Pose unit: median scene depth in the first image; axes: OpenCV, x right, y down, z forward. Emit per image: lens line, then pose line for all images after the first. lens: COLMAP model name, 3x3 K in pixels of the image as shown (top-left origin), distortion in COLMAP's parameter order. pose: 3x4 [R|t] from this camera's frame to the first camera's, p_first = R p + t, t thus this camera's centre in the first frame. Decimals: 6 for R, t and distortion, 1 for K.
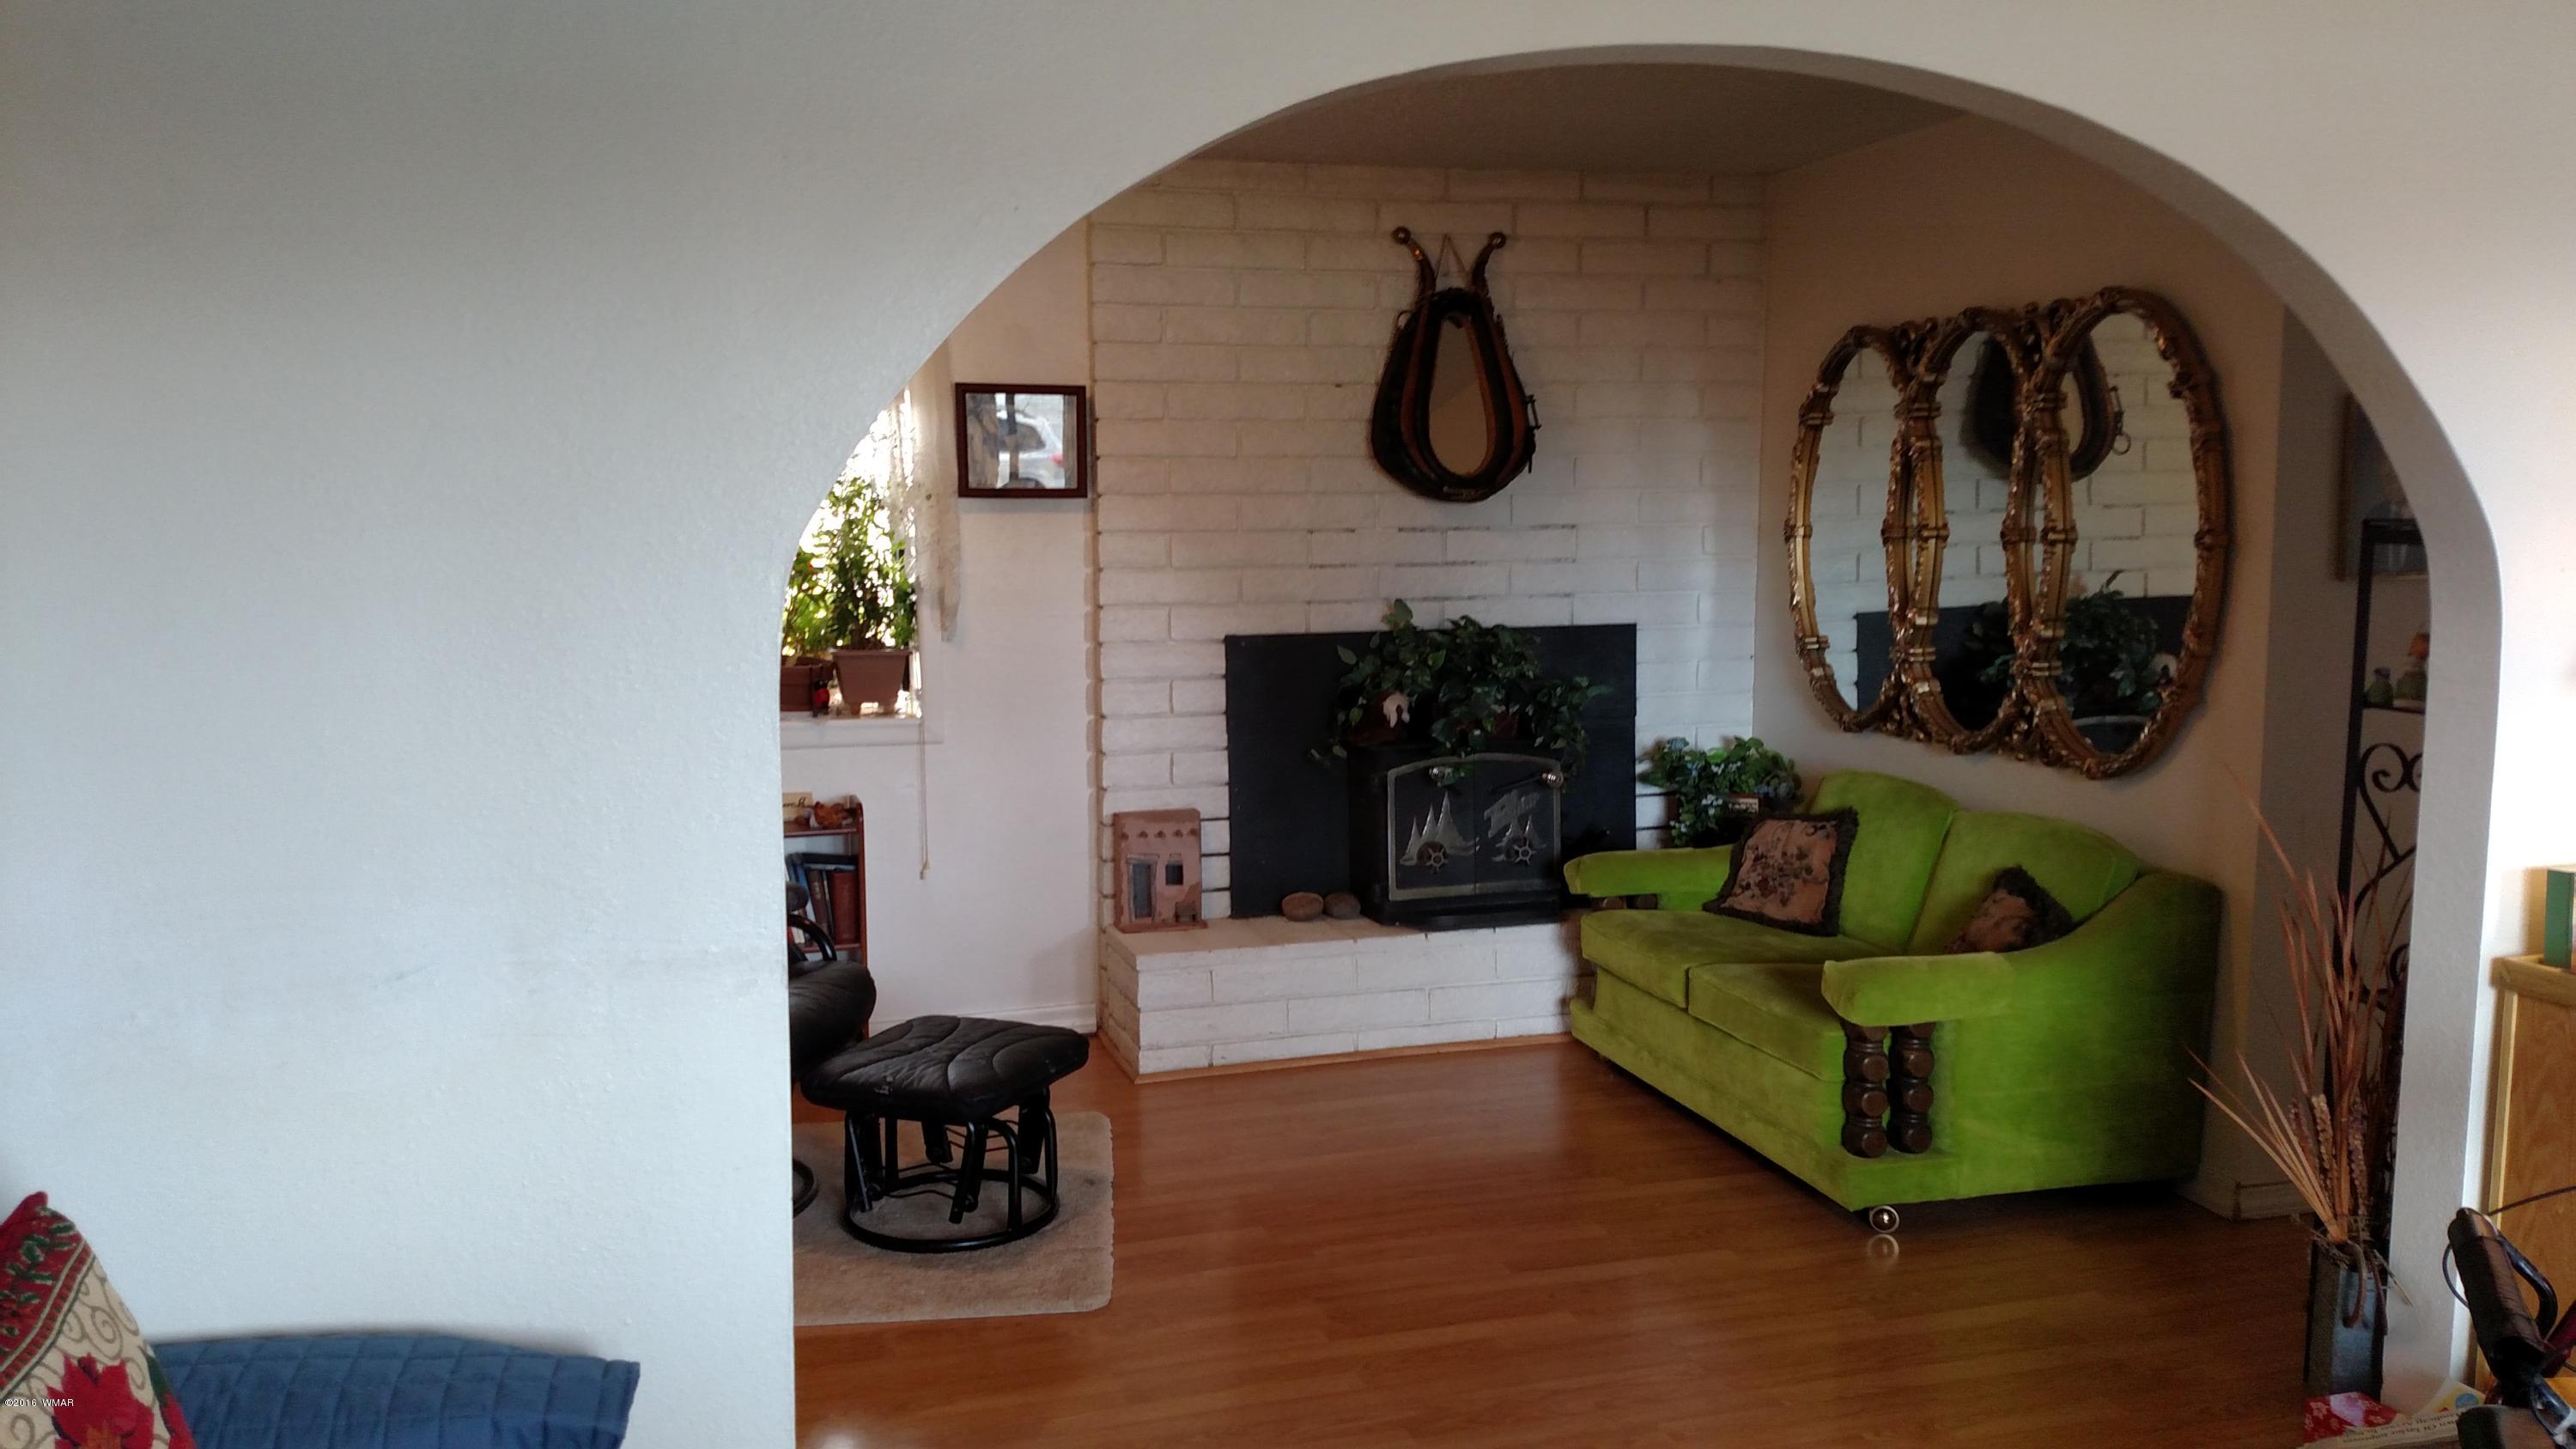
lens RADIAL K [[1977.2, 0, 1292.1], [0, 1977.2, 739.9], [0, 0, 1]] dist [0.178754, -0.319469]
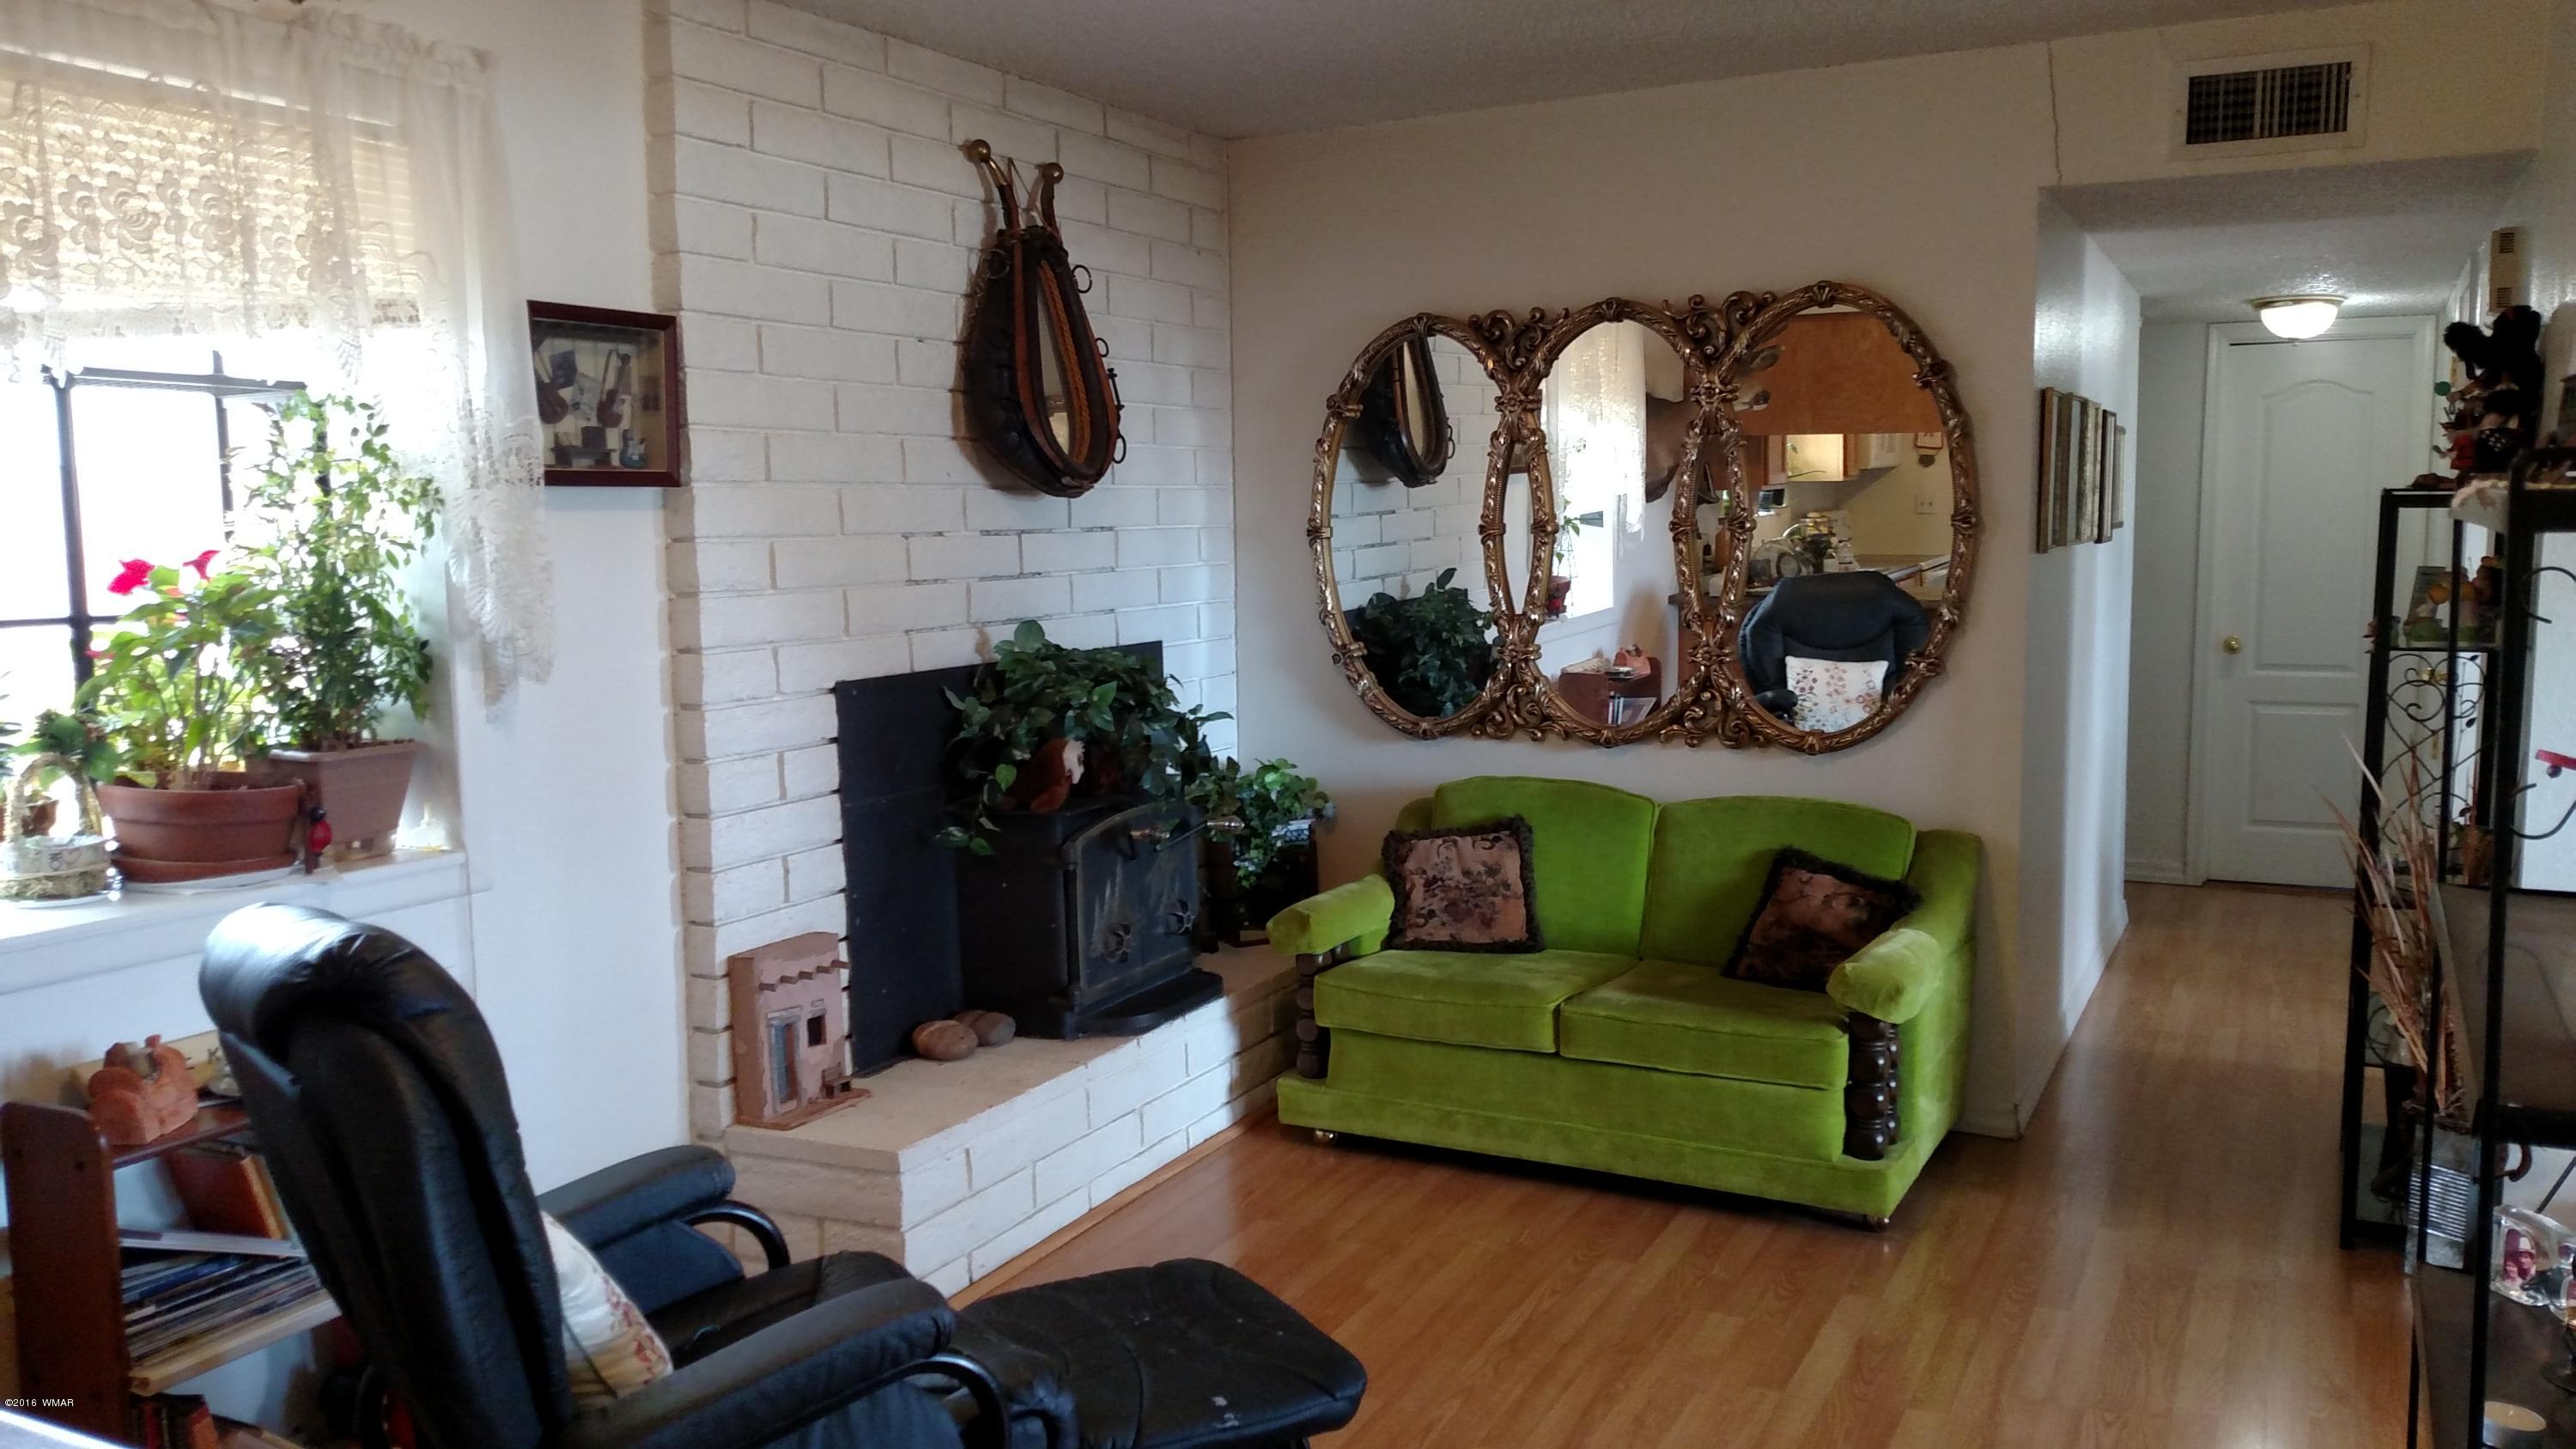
lens RADIAL K [[1977.2, 0, 1292.1], [0, 1977.2, 739.9], [0, 0, 1]] dist [0.178754, -0.319469]
pose [[0.687862, -0.088877, 0.720380, -0.438926], [0.099770, 0.994632, 0.027447, -0.035582], [-0.718952, 0.052993, 0.693036, 0.387812]]
